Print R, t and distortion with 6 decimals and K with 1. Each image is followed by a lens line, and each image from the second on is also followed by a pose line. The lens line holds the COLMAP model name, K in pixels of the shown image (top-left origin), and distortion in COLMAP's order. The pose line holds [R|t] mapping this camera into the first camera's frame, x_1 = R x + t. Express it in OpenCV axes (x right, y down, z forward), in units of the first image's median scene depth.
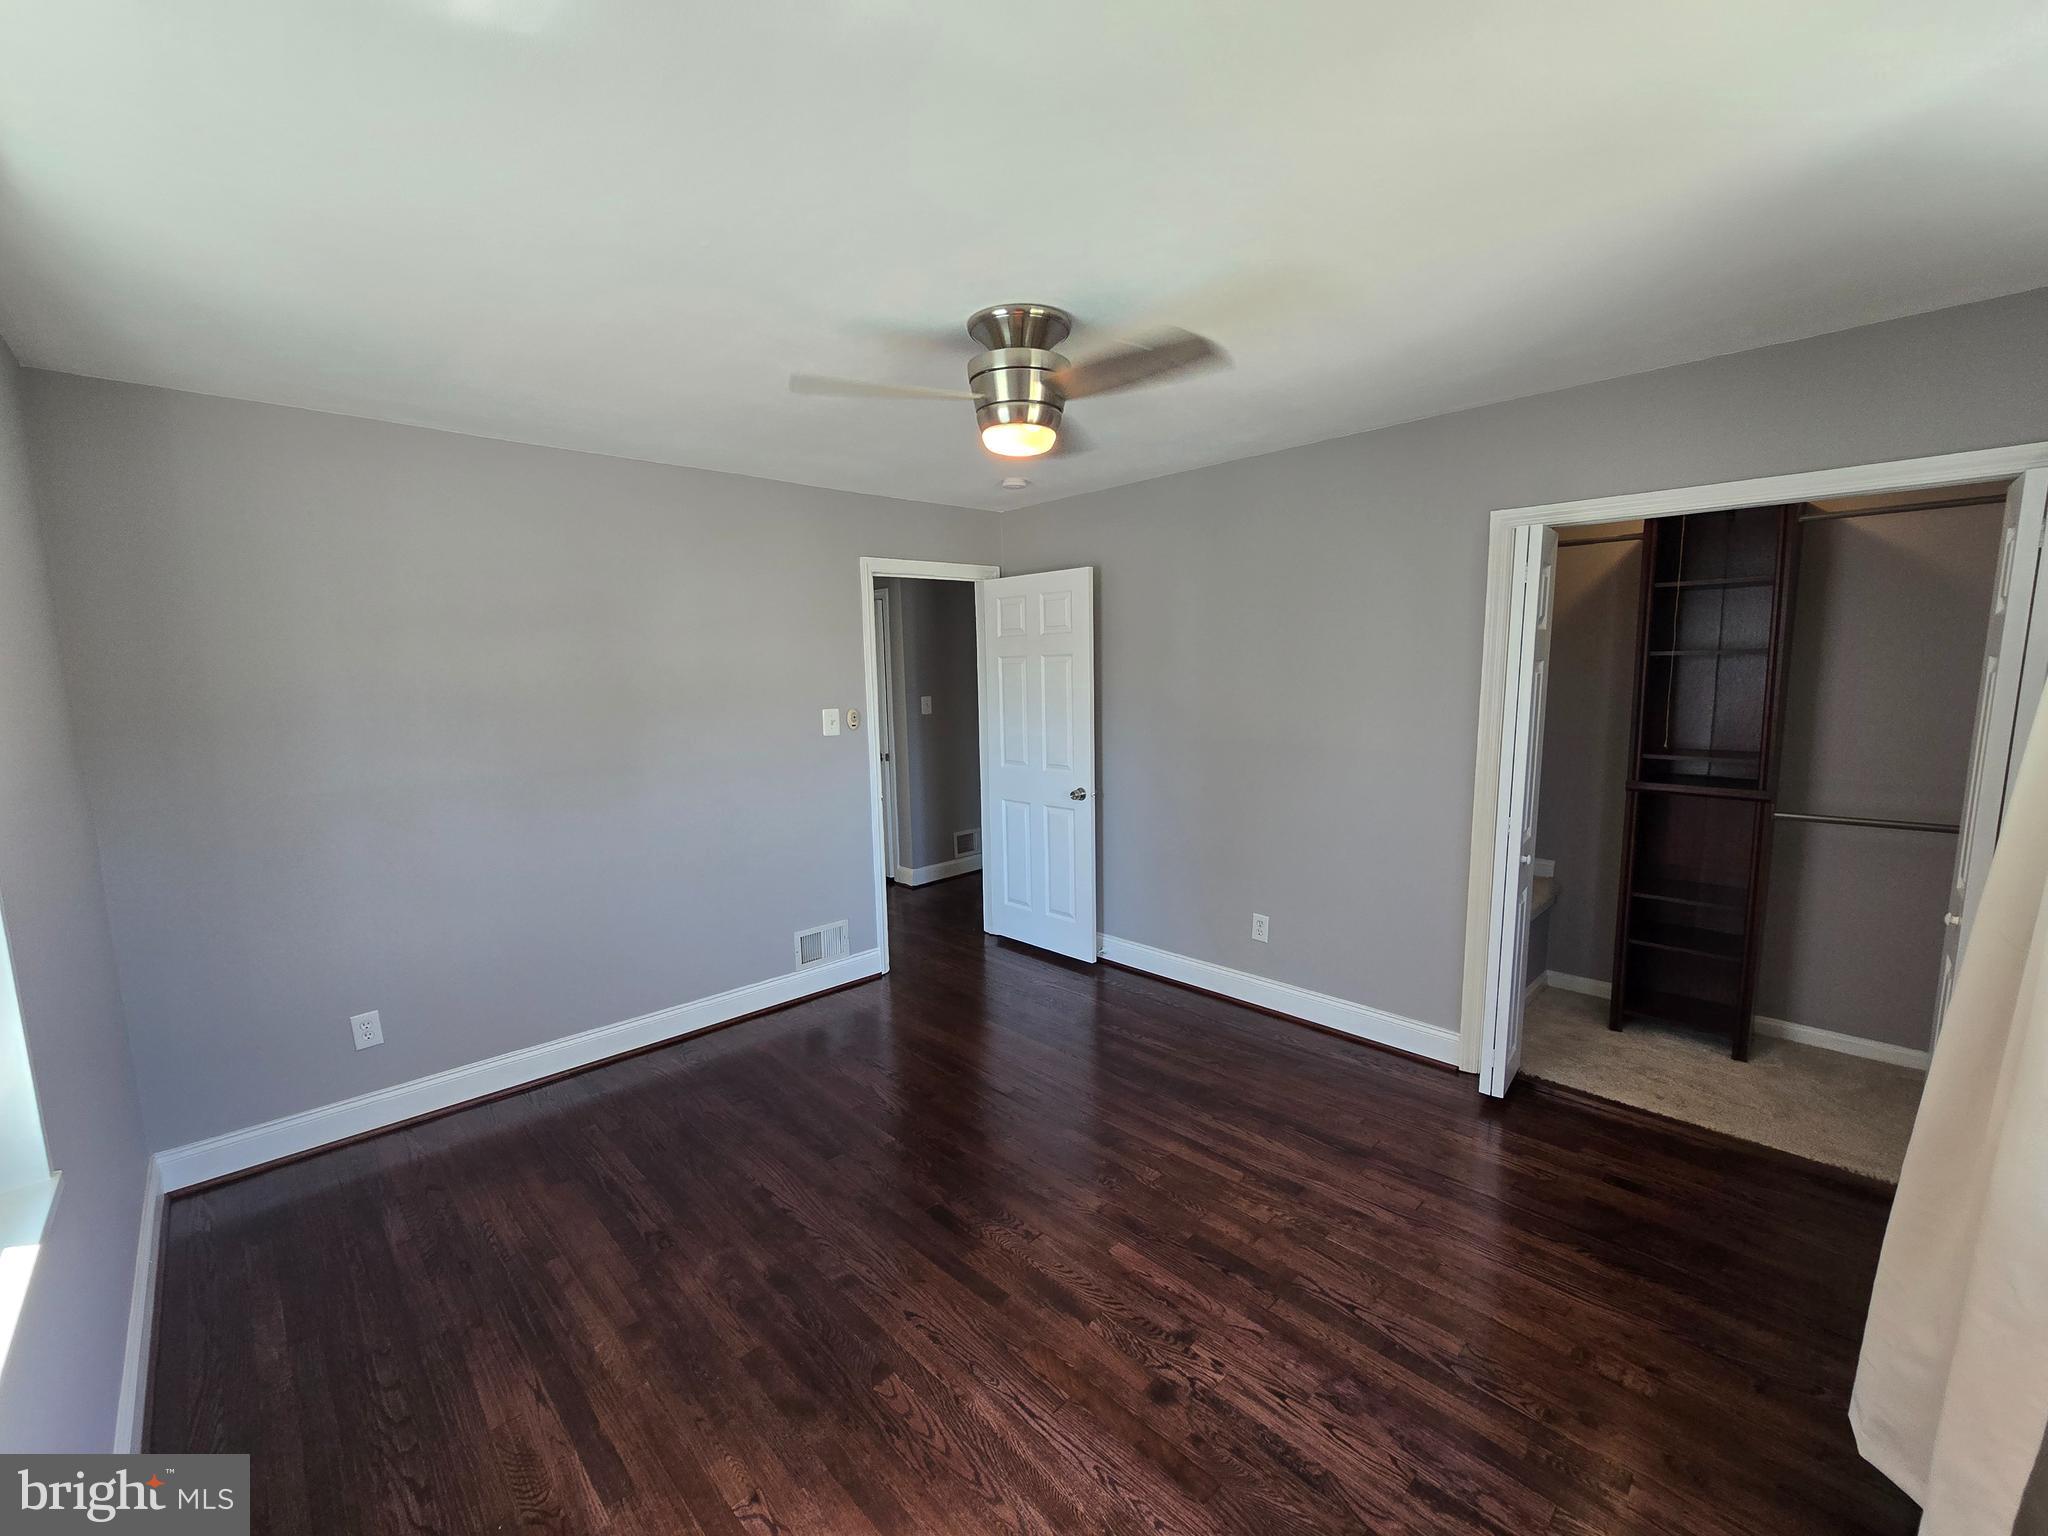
lens RADIAL K [[839.9, 0, 1015.4], [0, 839.9, 786.0], [0, 0, 1]] dist [-0.007261, 0.002486]
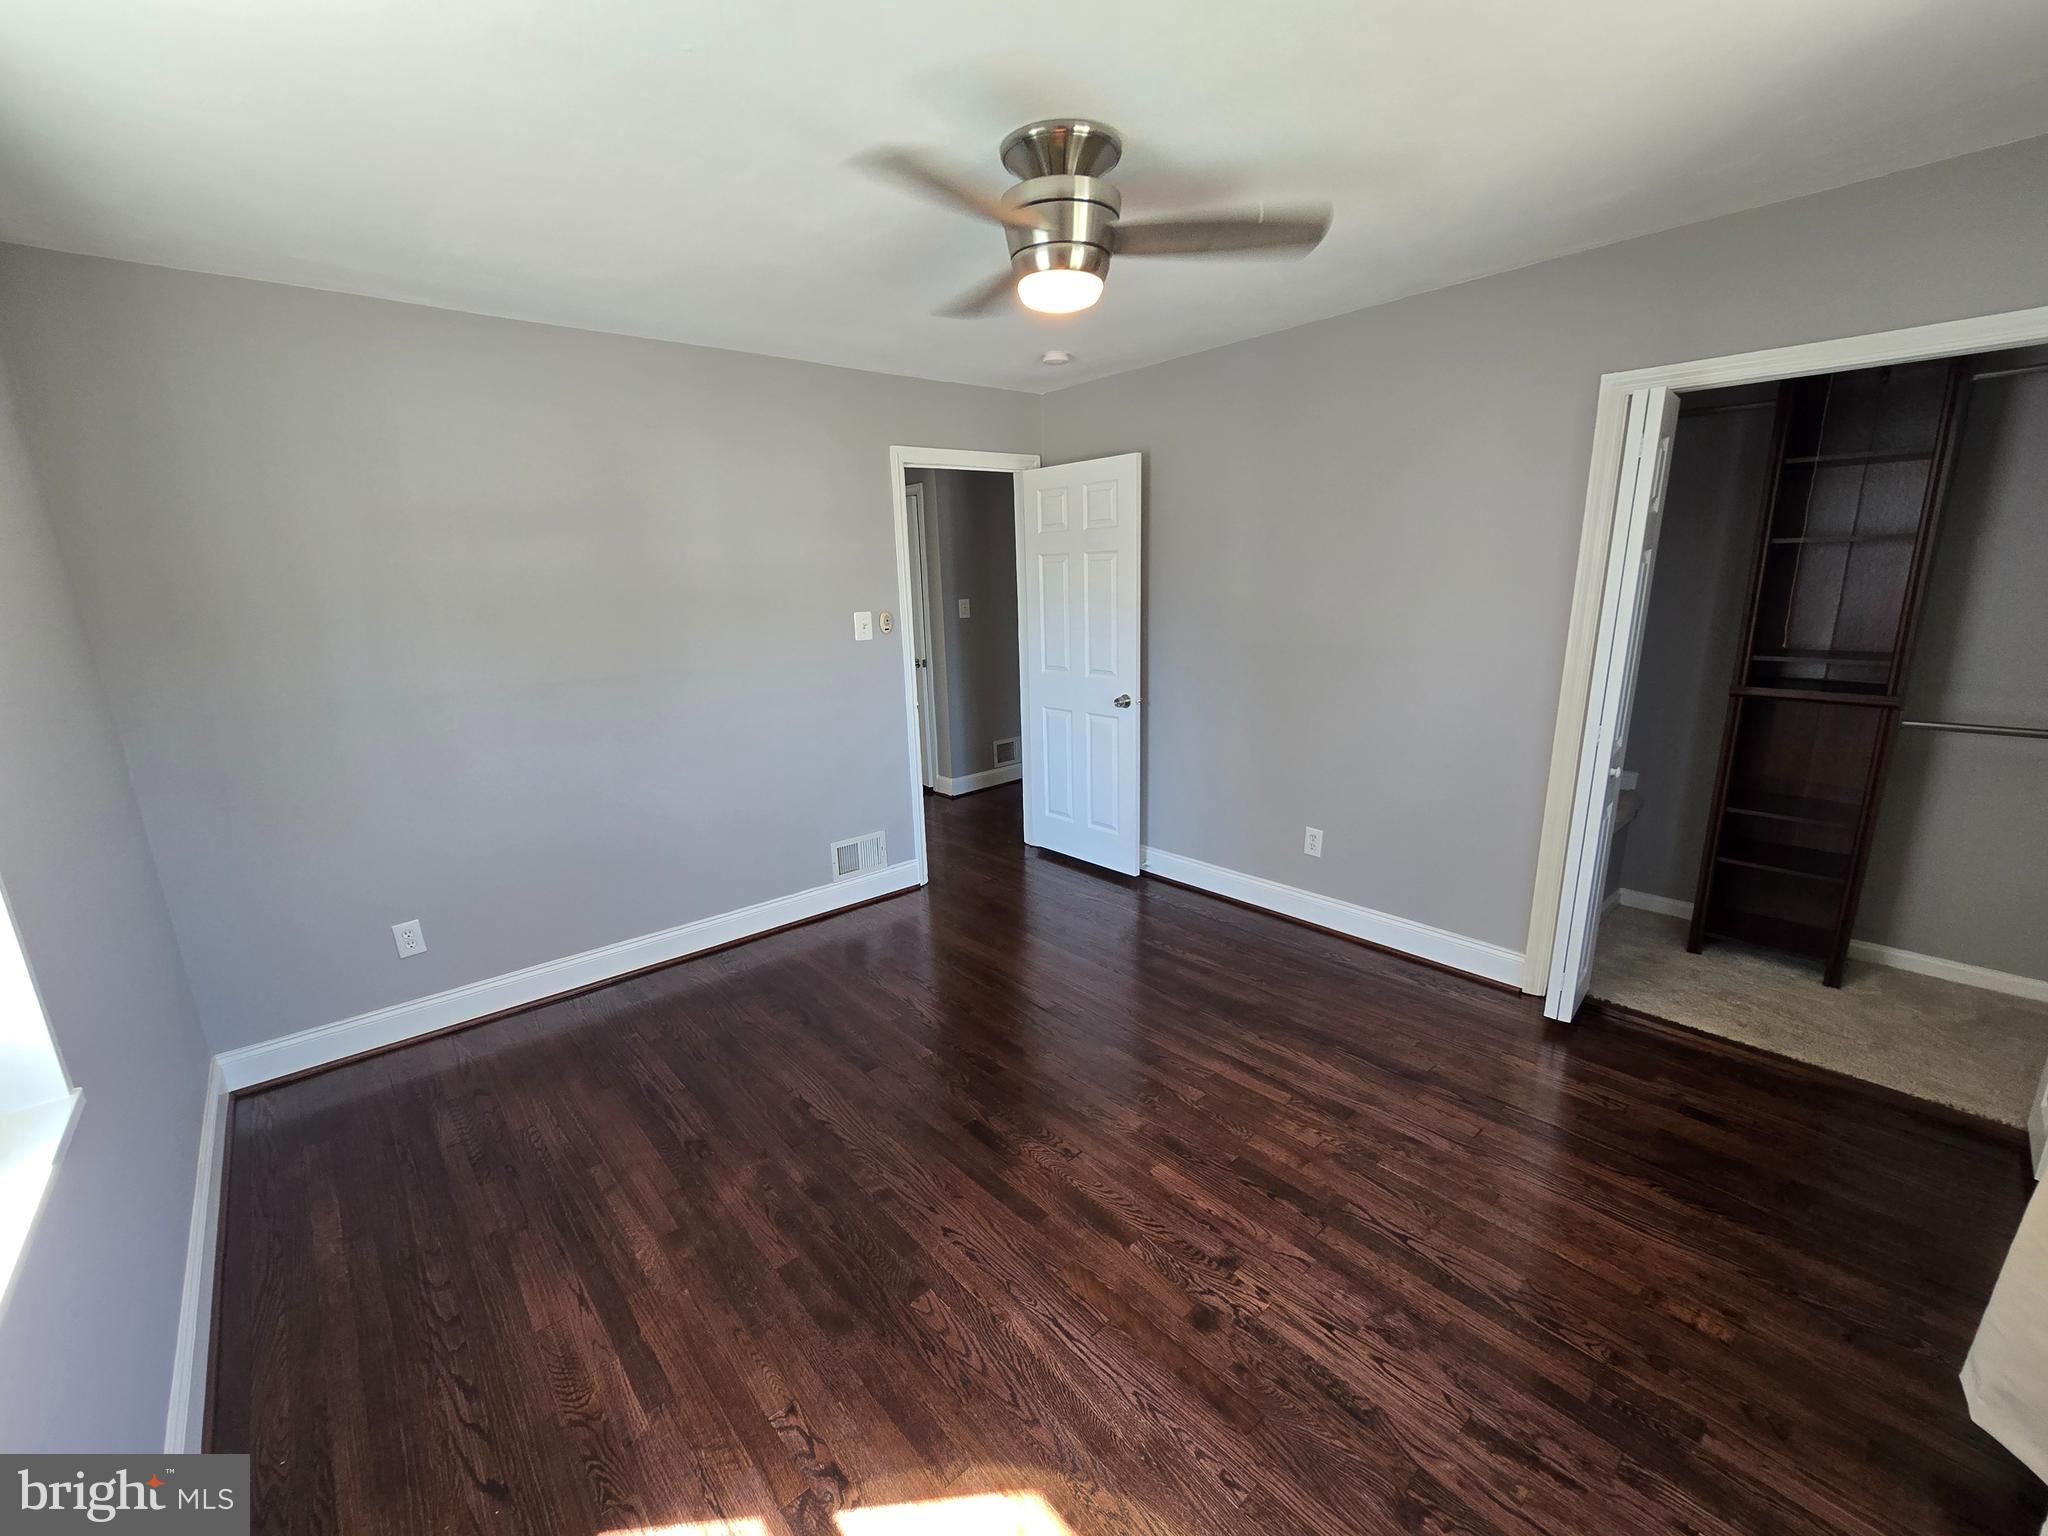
lens RADIAL K [[839.9, 0, 1016.6], [0, 839.9, 790.6], [0, 0, 1]] dist [-0.007261, 0.002486]
pose [[0.998813, 0.003272, -0.048595, 0.001868], [0.002308, 0.993440, 0.114328, 0.002016], [0.048651, -0.114304, 0.992254, 0.065805]]
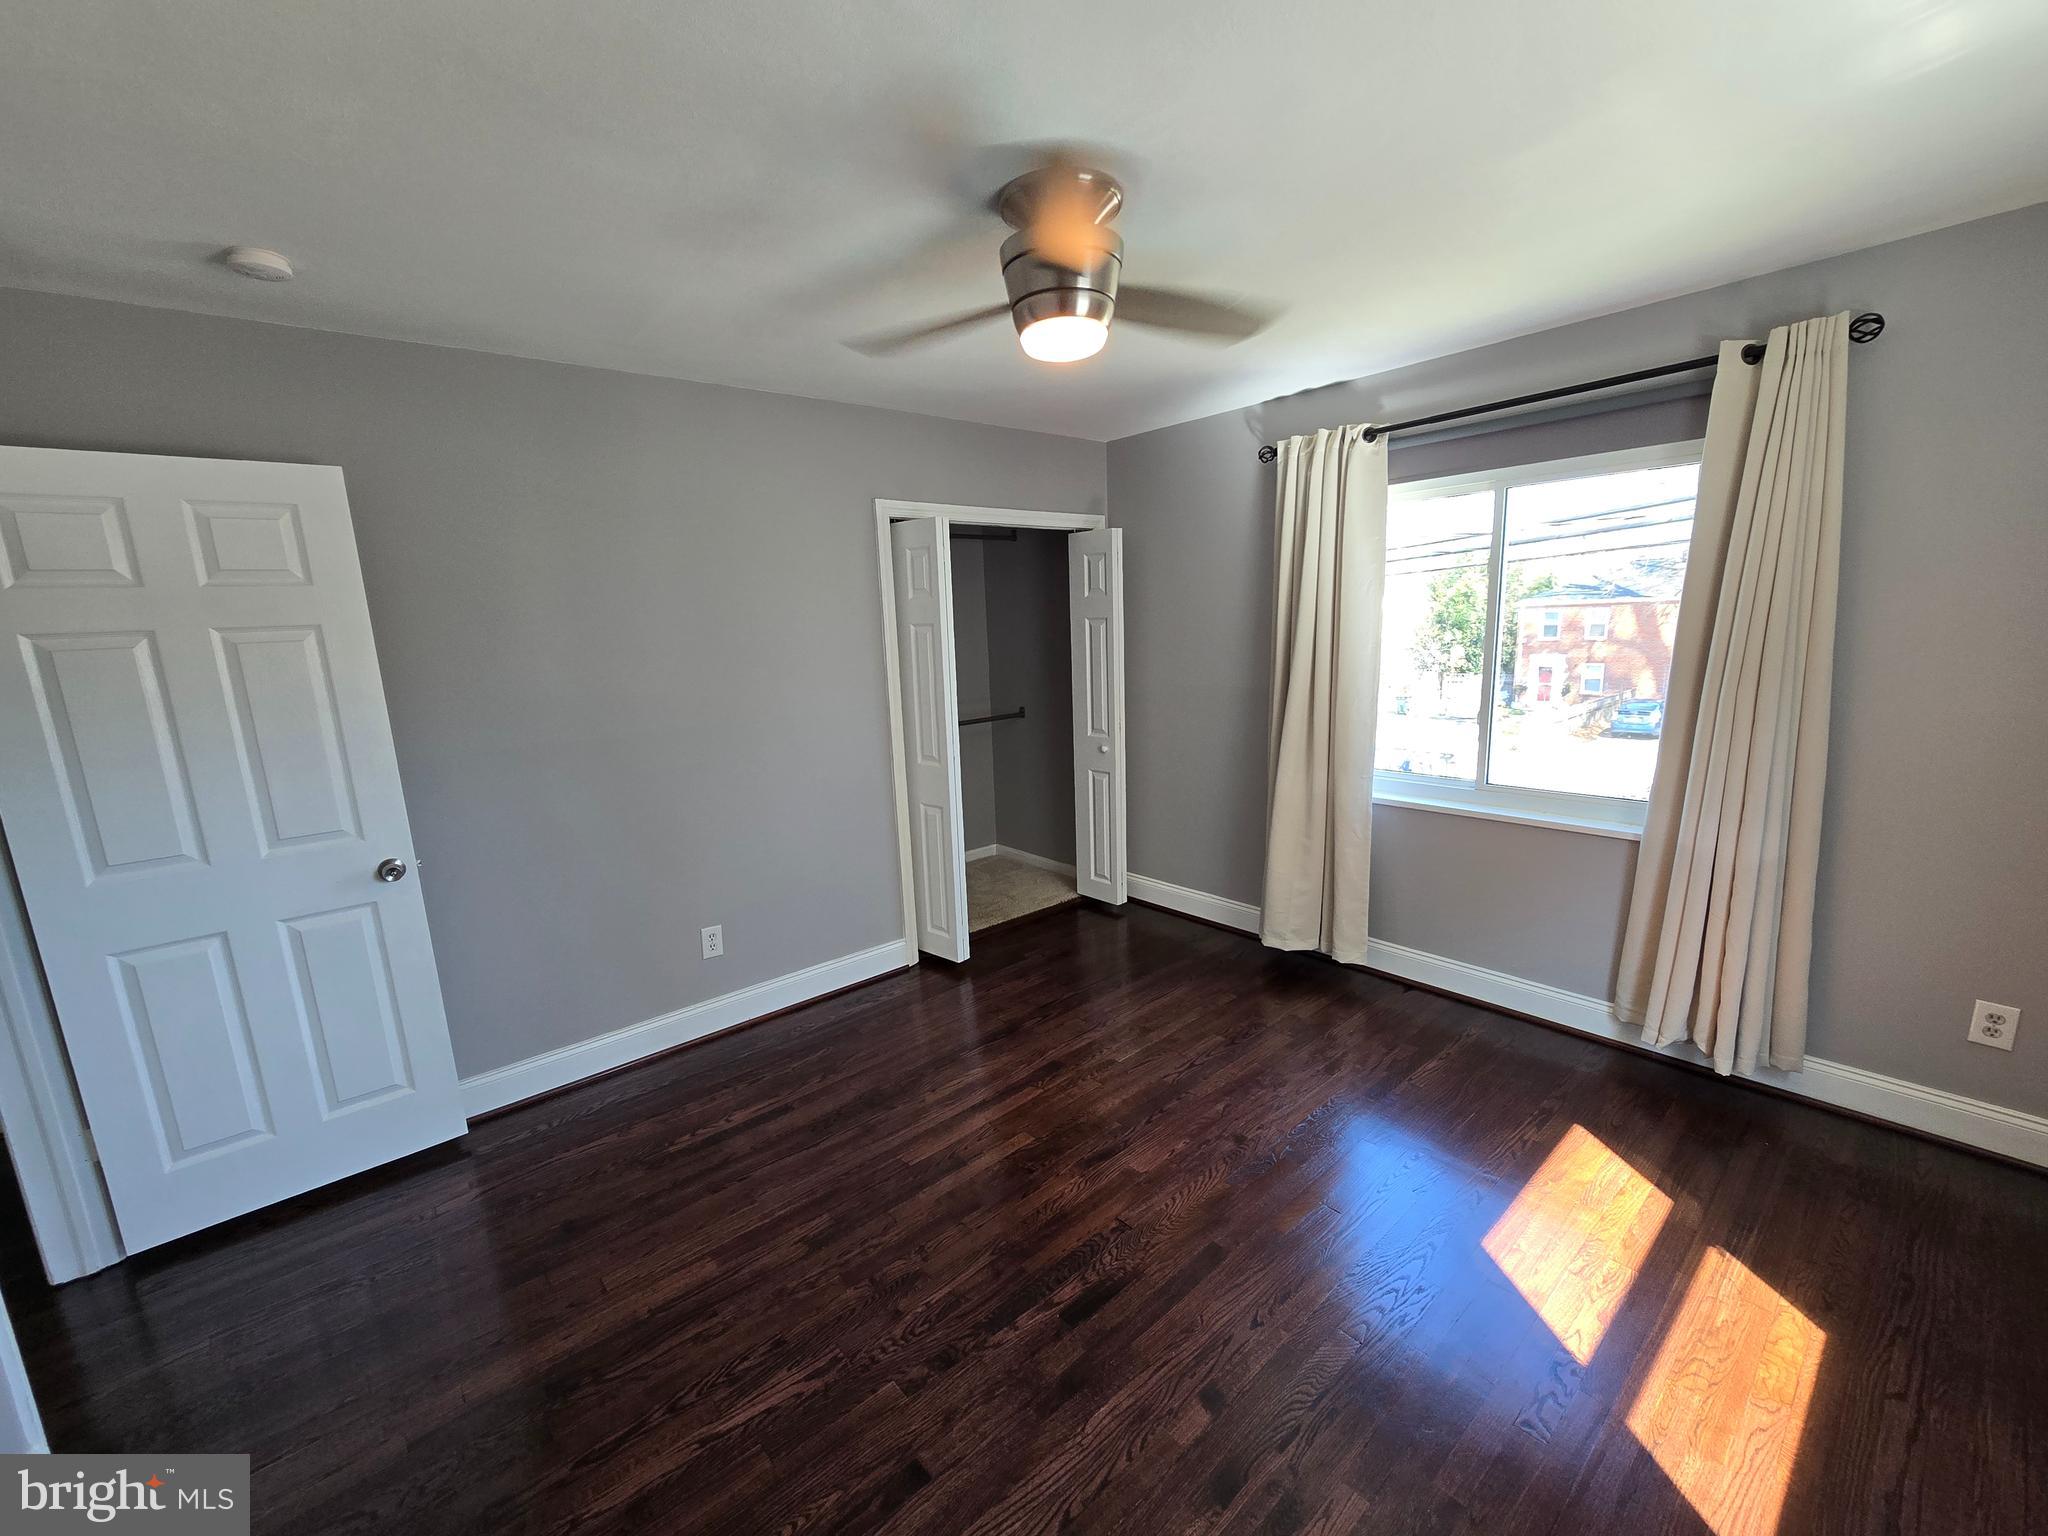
lens RADIAL K [[839.9, 0, 1023.2], [0, 839.9, 779.8], [0, 0, 1]] dist [-0.007261, 0.002486]
pose [[0.051373, -0.170288, 0.984054, -0.741467], [0.181874, 0.970473, 0.158443, -0.102283], [-0.981979, 0.170834, 0.080827, 0.855394]]
